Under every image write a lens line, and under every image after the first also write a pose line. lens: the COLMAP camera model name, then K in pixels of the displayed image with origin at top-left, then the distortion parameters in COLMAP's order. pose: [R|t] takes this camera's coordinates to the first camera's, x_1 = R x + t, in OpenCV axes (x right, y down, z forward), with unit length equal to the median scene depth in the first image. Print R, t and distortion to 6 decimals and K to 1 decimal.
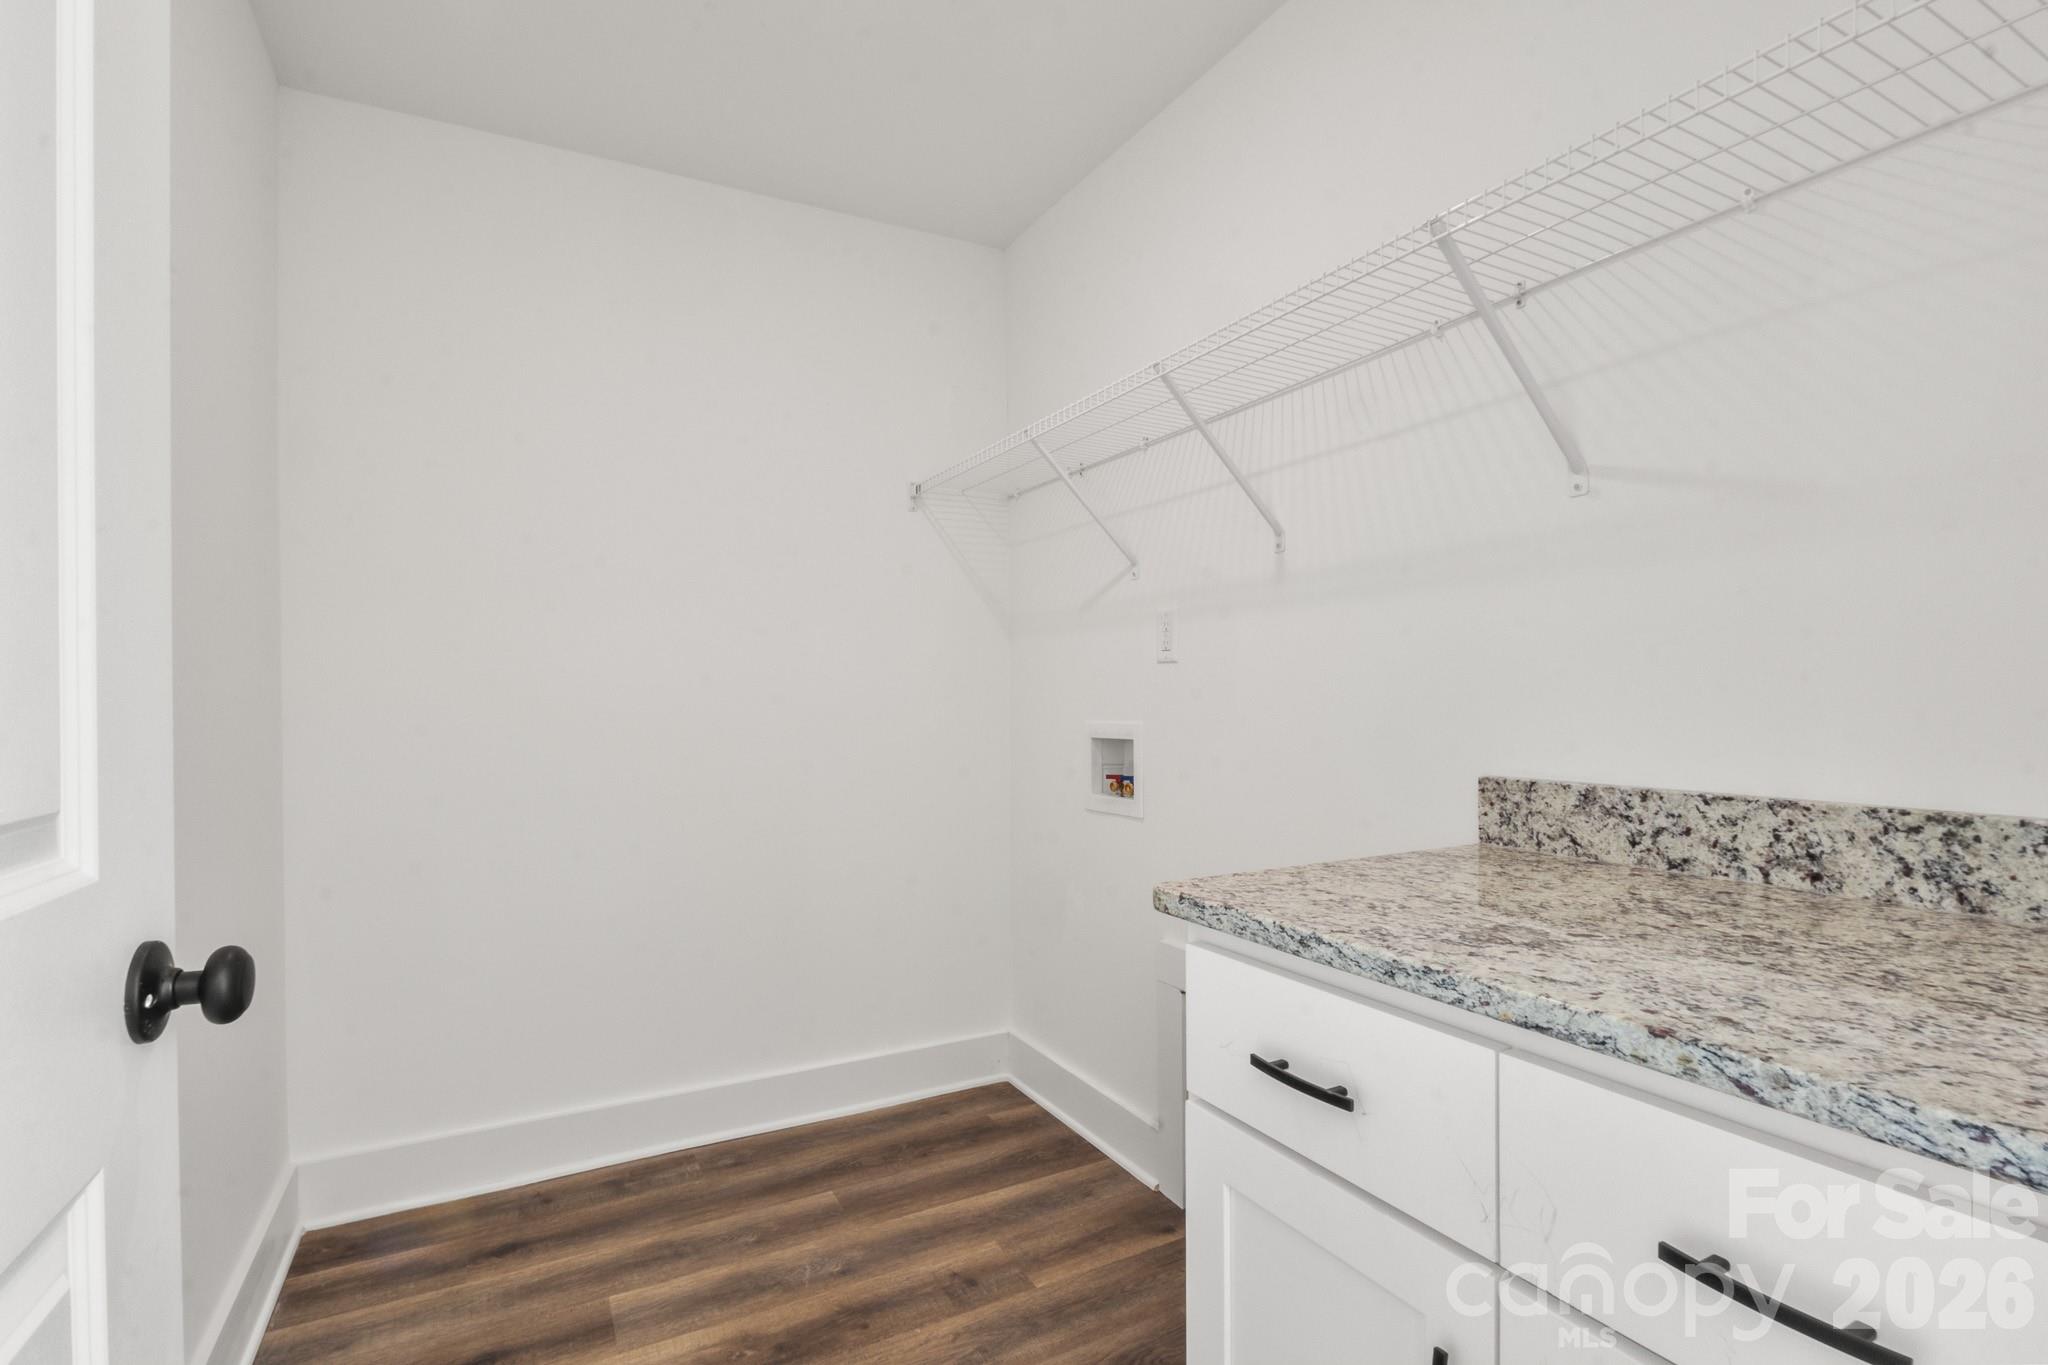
lens RADIAL K [[998.1, 0, 1029.2], [0, 998.1, 691.4], [0, 0, 1]] dist [-0.003872, -0.001106]
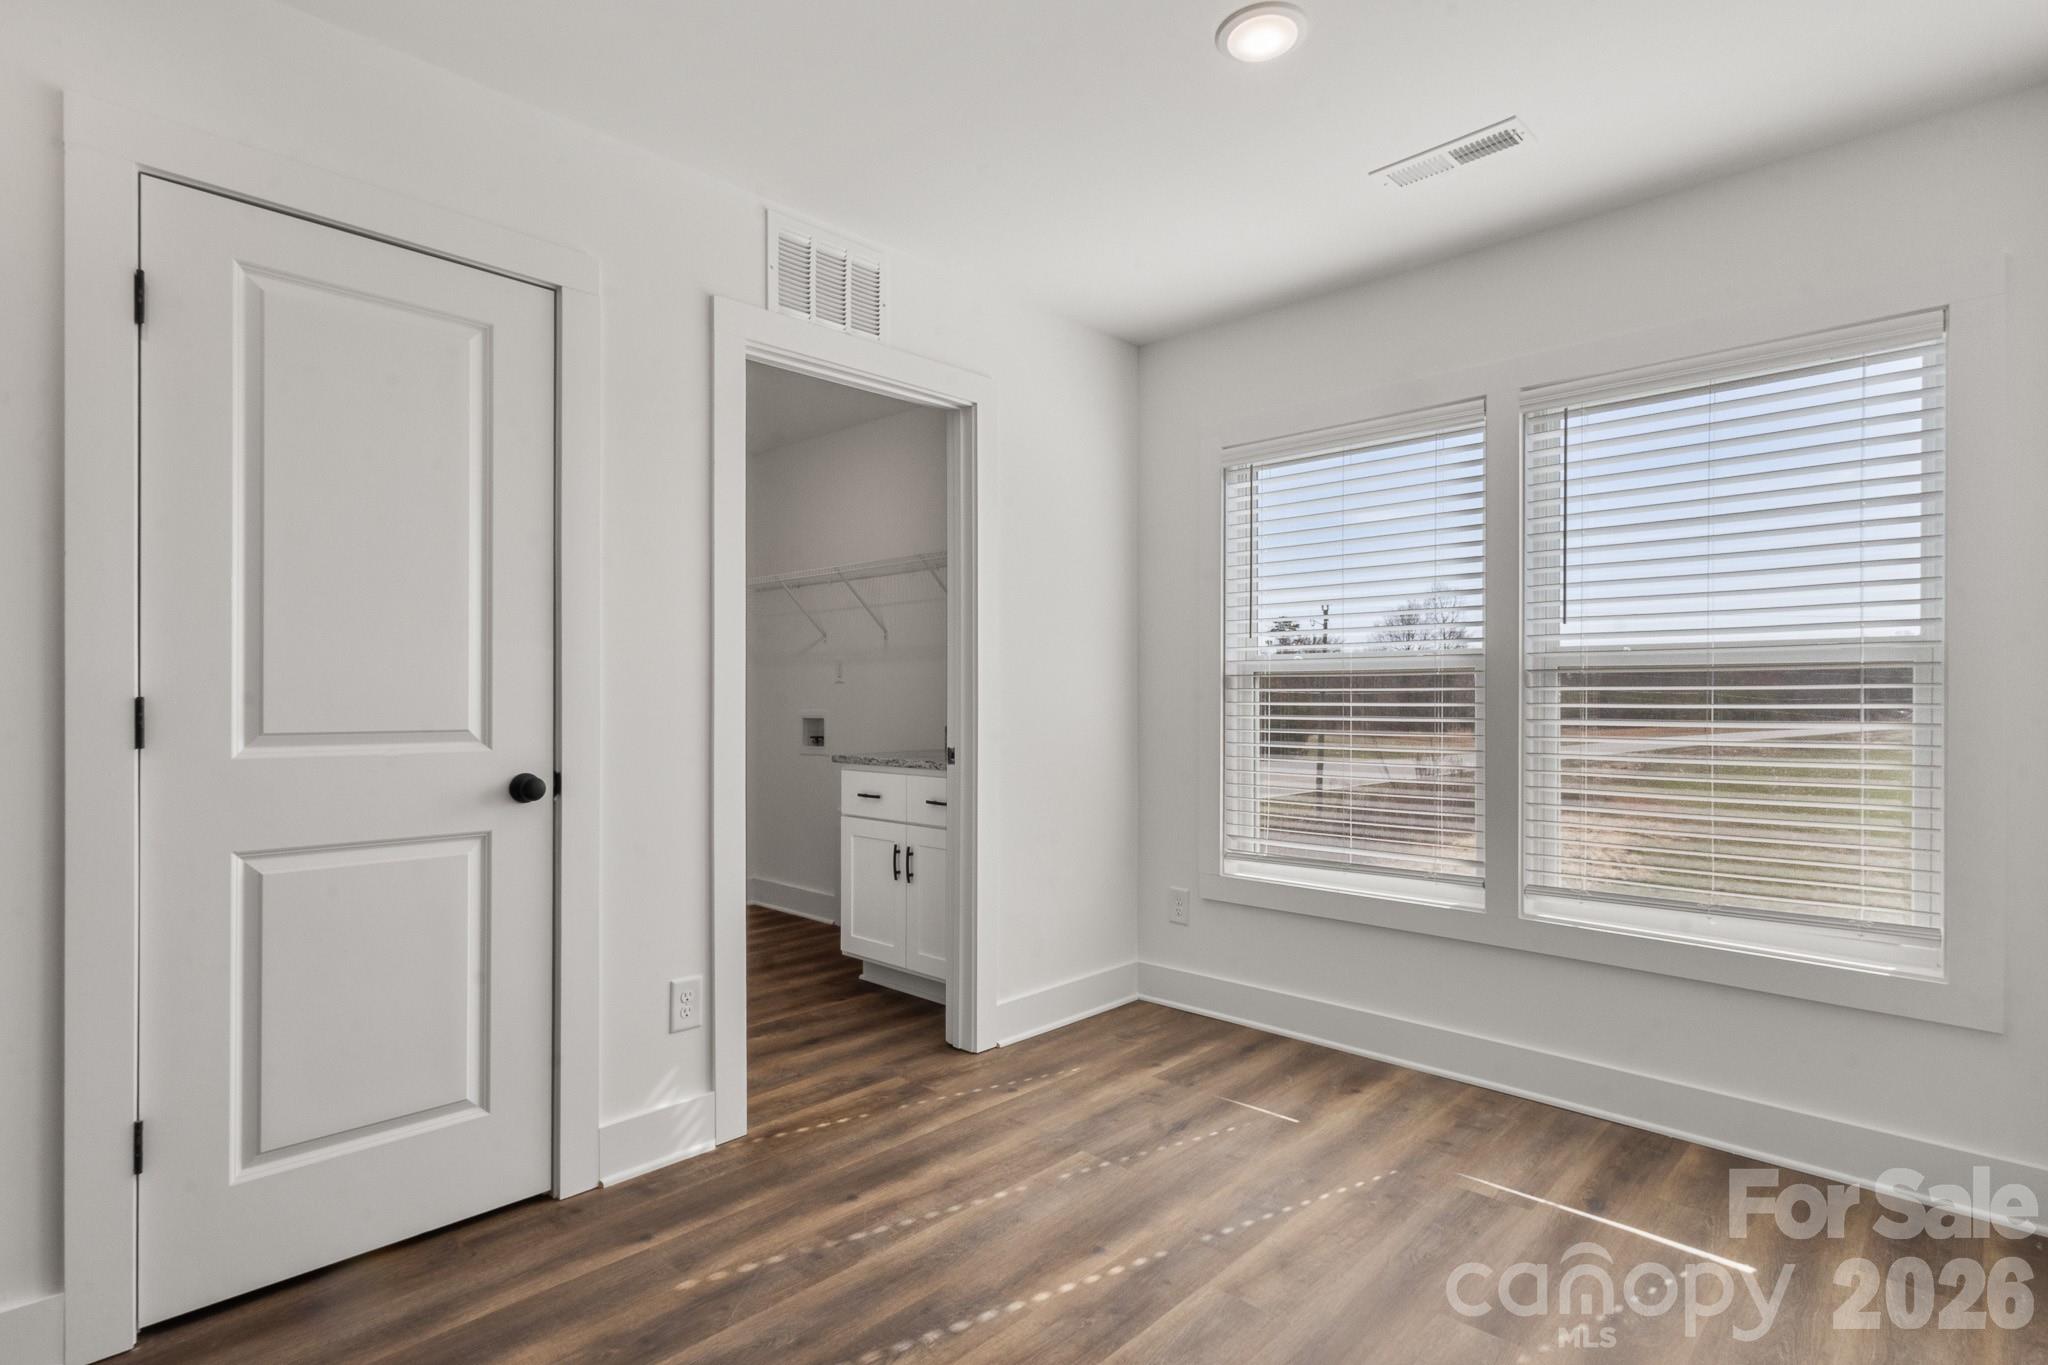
lens RADIAL K [[1048.3, 0, 1031.6], [0, 1048.3, 693.0], [0, 0, 1]] dist [0.016713, -0.000839]
pose [[0.953161, 0.005909, 0.302406, -0.151448], [-0.007284, 0.999968, 0.003418, -0.015962], [-0.302376, -0.005461, 0.953173, -1.272059]]
